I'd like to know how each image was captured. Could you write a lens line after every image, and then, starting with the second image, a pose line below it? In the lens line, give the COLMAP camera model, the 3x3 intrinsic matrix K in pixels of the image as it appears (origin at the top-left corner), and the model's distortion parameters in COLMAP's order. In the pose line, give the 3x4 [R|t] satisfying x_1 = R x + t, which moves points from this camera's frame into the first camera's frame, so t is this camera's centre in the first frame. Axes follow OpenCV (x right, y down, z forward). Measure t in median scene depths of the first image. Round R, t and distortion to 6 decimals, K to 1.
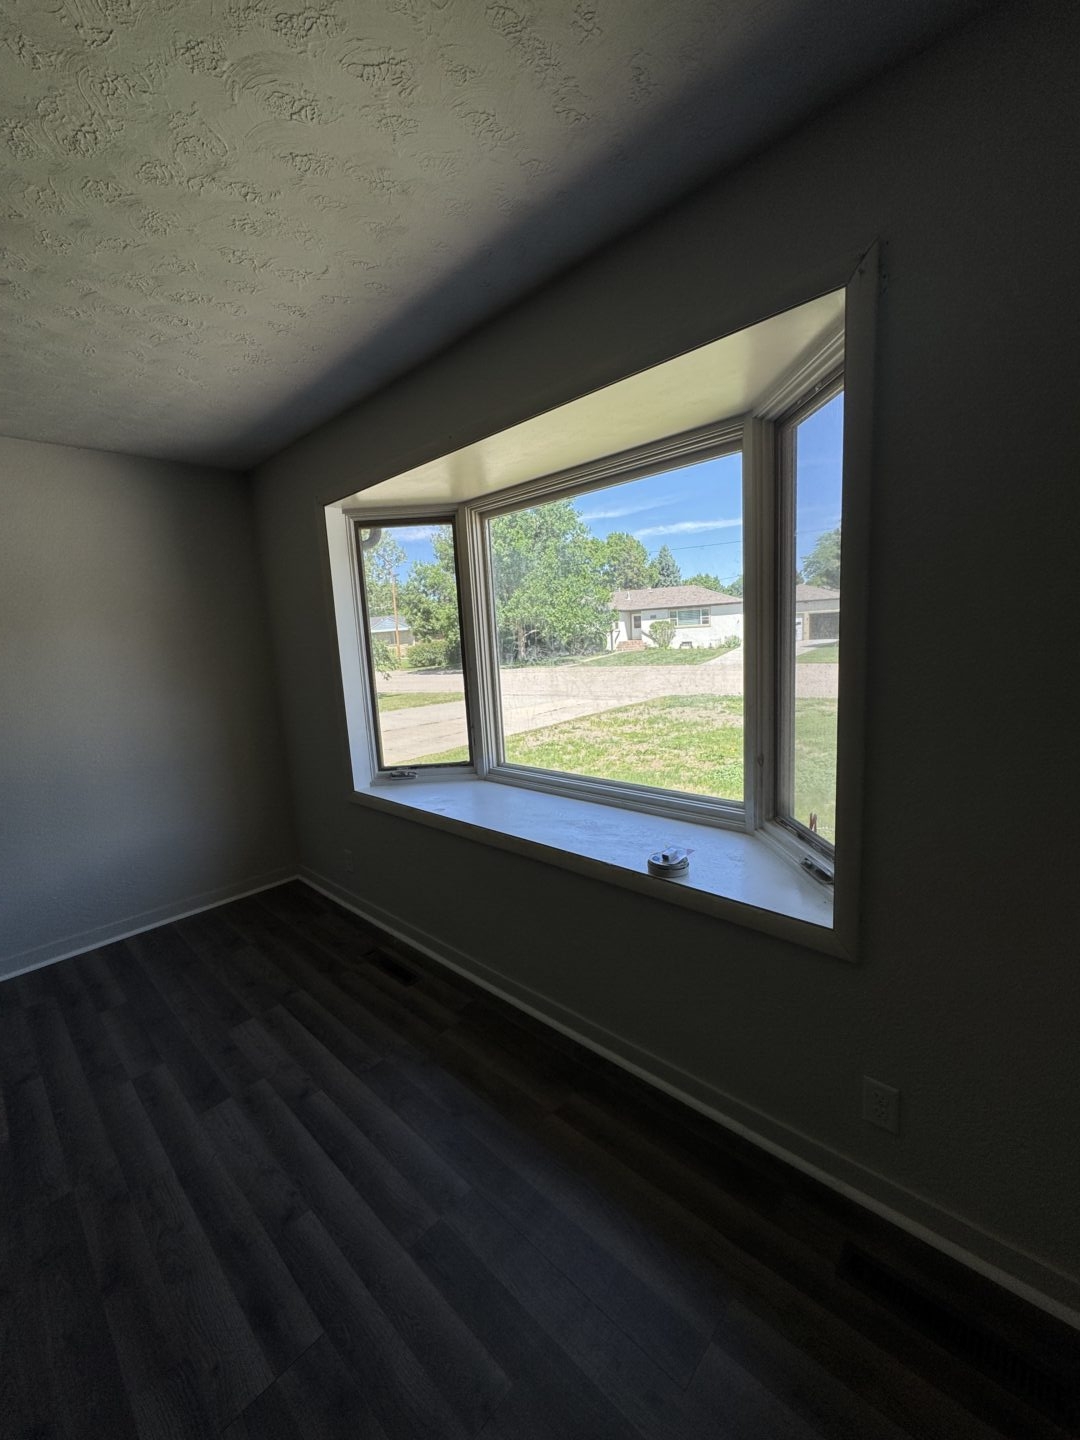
lens RADIAL K [[570.1, 0, 540.0], [0, 570.1, 720.0], [0, 0, 1]] dist [-0.001739, -0.000345]
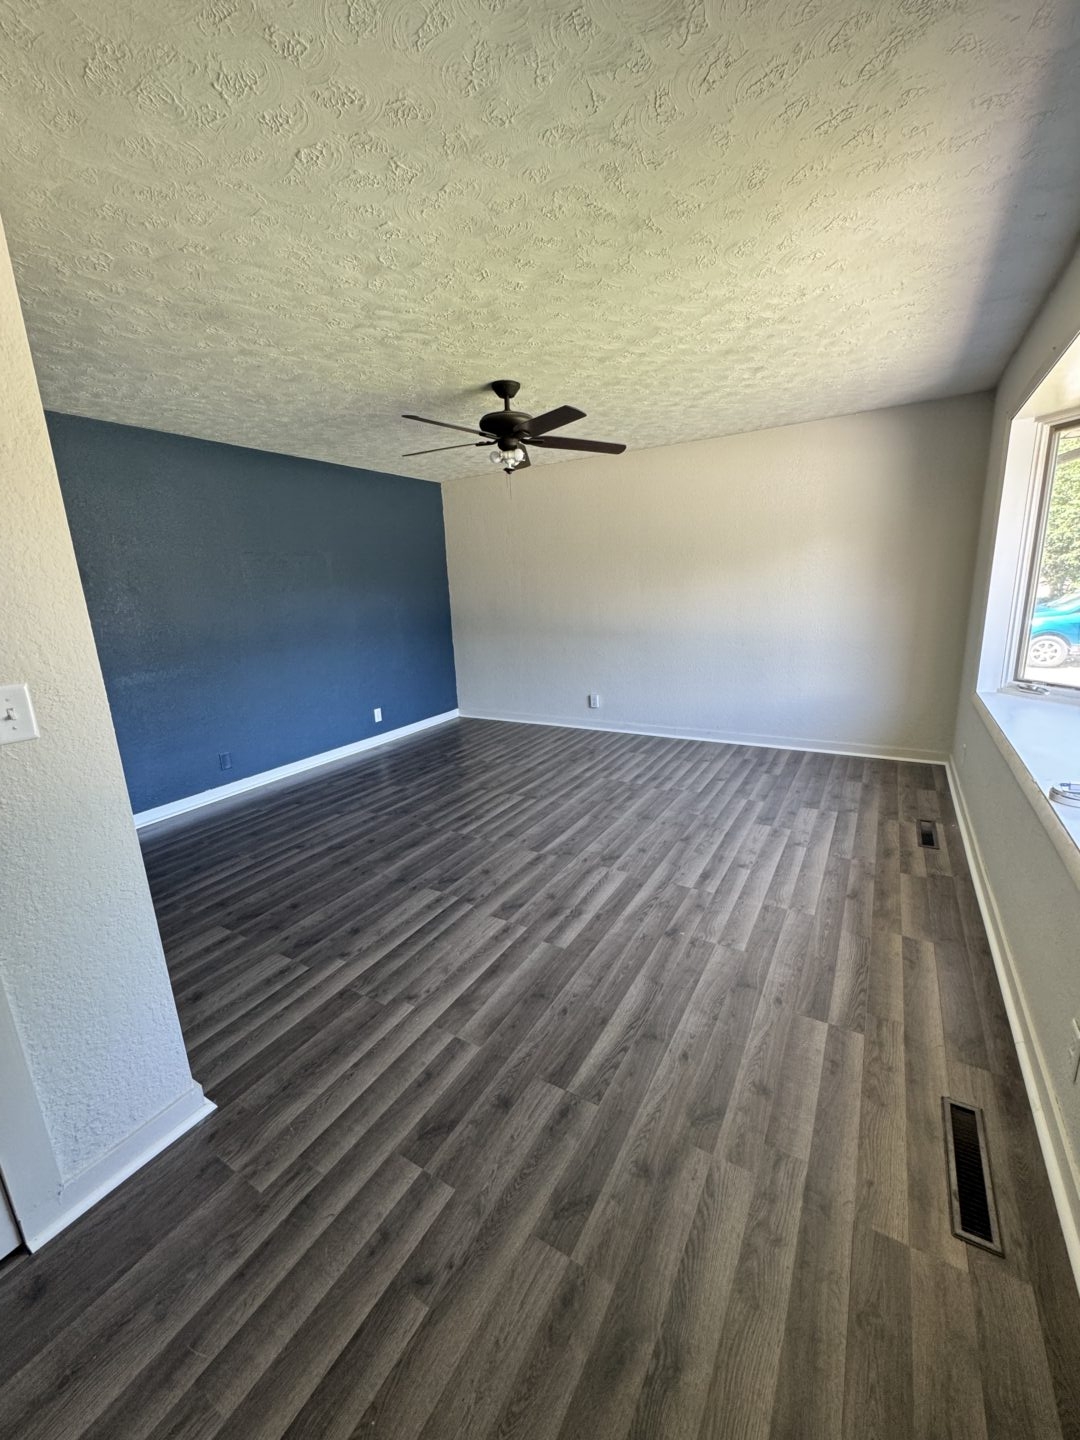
lens RADIAL K [[570.1, 0, 540.0], [0, 570.1, 720.0], [0, 0, 1]] dist [-0.001739, -0.000345]
pose [[0.212302, 0.272729, -0.938374, 0.813870], [-0.110191, 0.960821, 0.254323, -0.014576], [0.970971, 0.049407, 0.234037, -0.106299]]
